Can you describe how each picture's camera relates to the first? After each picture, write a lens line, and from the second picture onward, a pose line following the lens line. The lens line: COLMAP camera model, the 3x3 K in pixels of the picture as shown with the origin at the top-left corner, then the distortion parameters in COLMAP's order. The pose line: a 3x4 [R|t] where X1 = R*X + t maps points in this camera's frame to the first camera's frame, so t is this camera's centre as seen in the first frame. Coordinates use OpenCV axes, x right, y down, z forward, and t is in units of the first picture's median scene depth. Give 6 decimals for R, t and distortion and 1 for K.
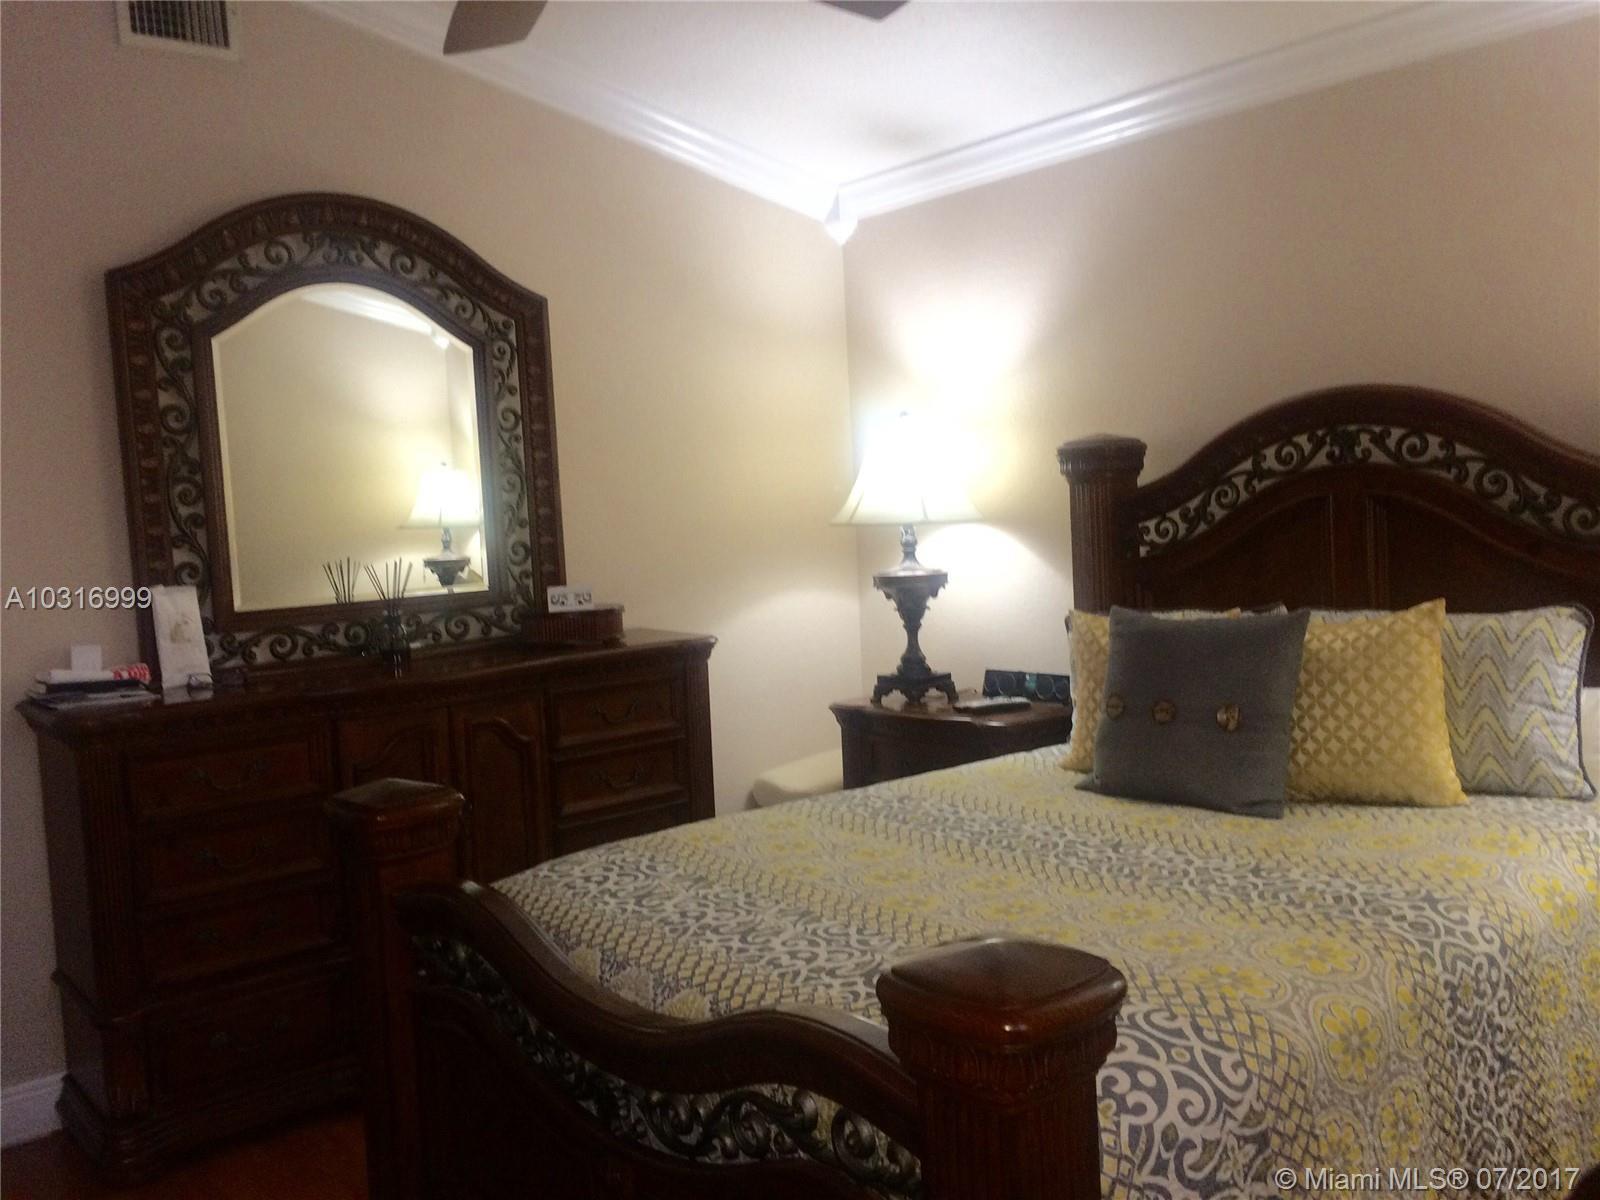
lens RADIAL K [[1366.2, 0, 798.4], [0, 1366.2, 610.8], [0, 0, 1]] dist [0.075989, 0.006431]
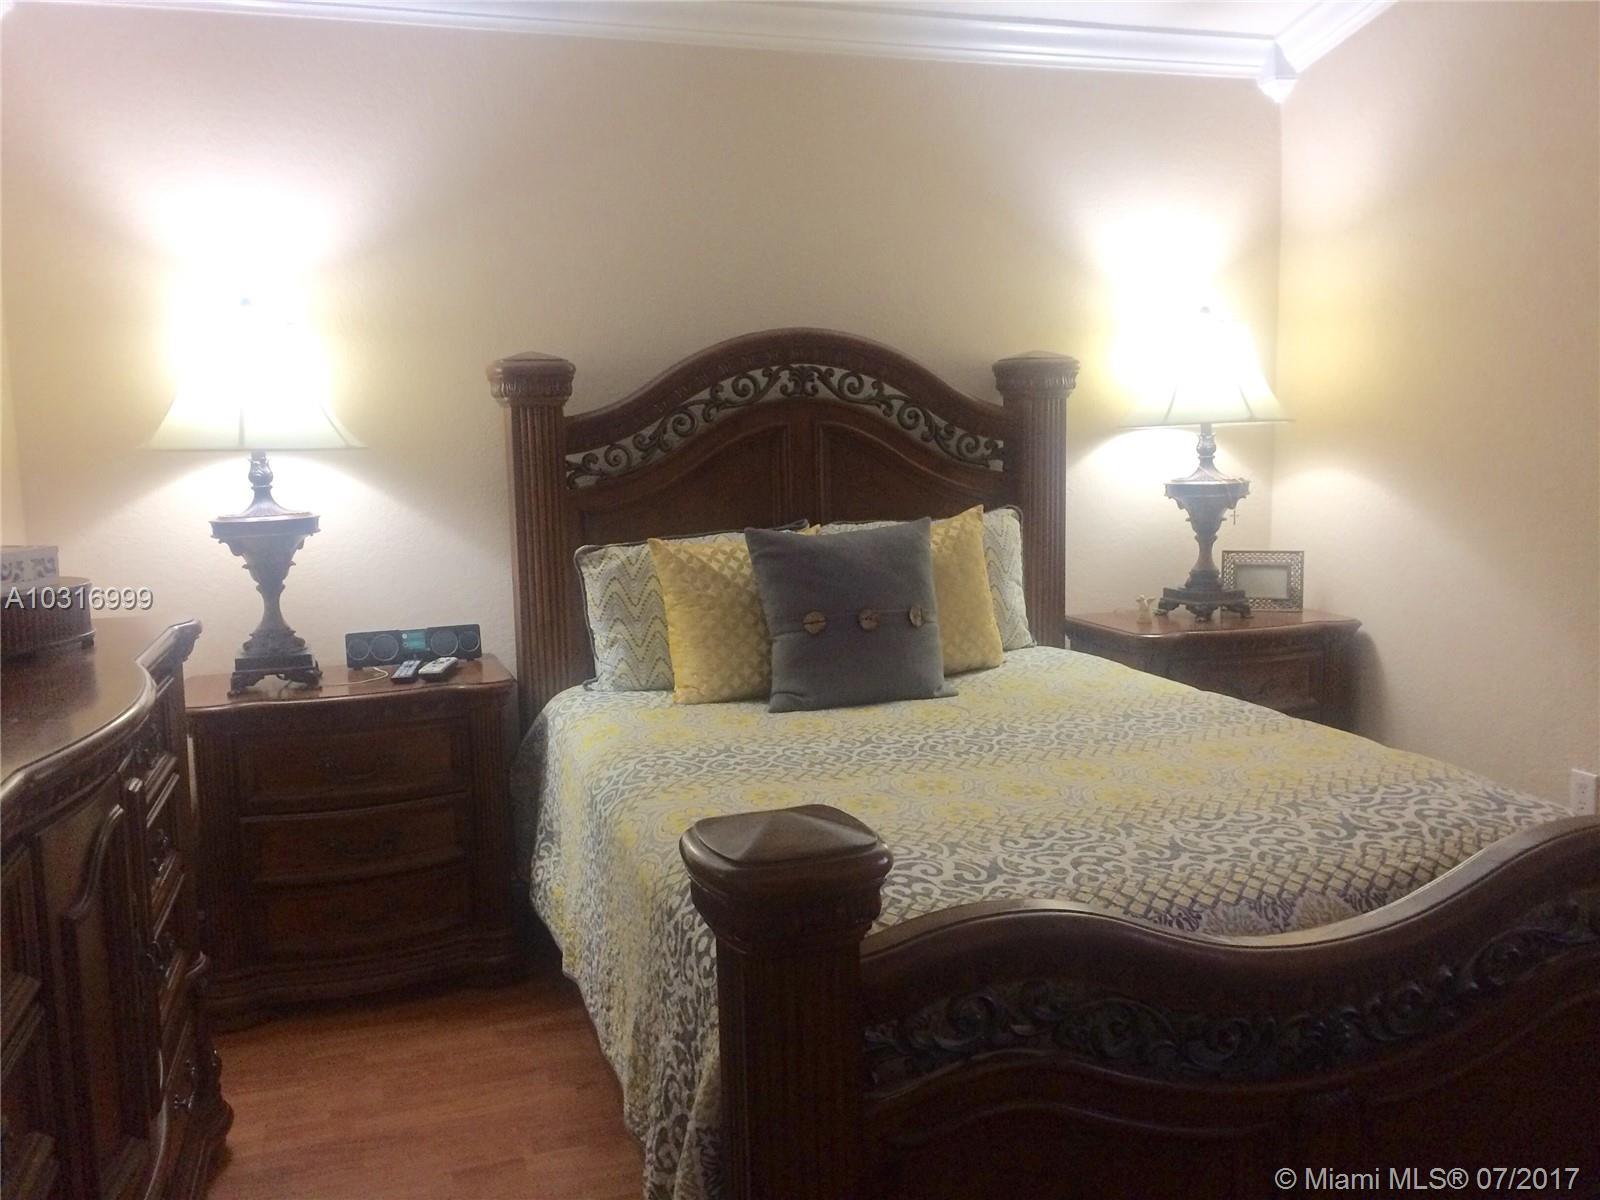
lens RADIAL K [[1366.2, 0, 798.3], [0, 1366.2, 589.4], [0, 0, 1]] dist [0.075989, 0.006431]
pose [[0.417537, -0.093714, 0.903814, -0.613991], [0.069931, 0.995032, 0.070866, -0.027823], [-0.905965, 0.033615, 0.422016, 0.511177]]
